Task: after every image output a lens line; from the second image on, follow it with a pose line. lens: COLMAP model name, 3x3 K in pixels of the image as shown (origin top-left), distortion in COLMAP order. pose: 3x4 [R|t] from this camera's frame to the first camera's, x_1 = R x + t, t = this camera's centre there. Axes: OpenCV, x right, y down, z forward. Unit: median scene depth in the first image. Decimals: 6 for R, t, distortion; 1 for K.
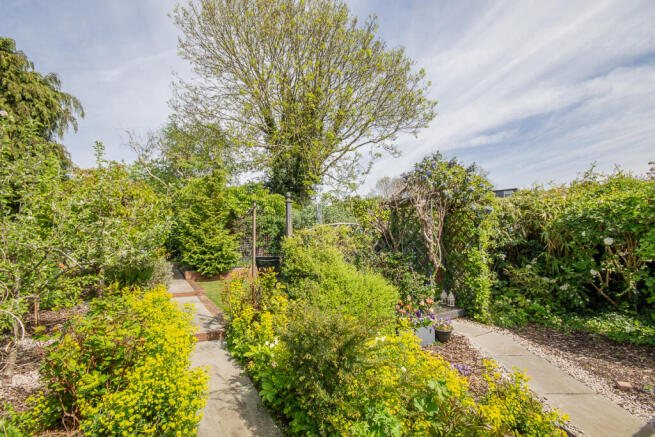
lens RADIAL K [[296.7, 0, 323.3], [0, 296.7, 219.0], [0, 0, 1]] dist [-0.019318, -0.001160]
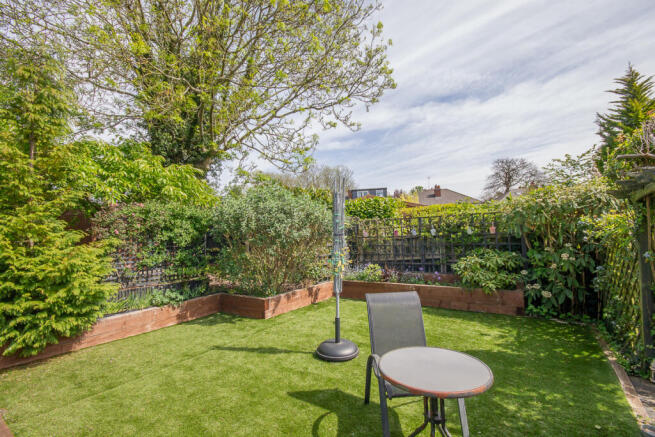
lens RADIAL K [[296.7, 0, 326.4], [0, 296.7, 220.3], [0, 0, 1]] dist [-0.019318, -0.001160]
pose [[0.892404, 0.002733, 0.451228, -0.179759], [-0.011022, 0.999815, 0.015742, 0.006975], [-0.451102, -0.019022, 0.892270, 0.420862]]
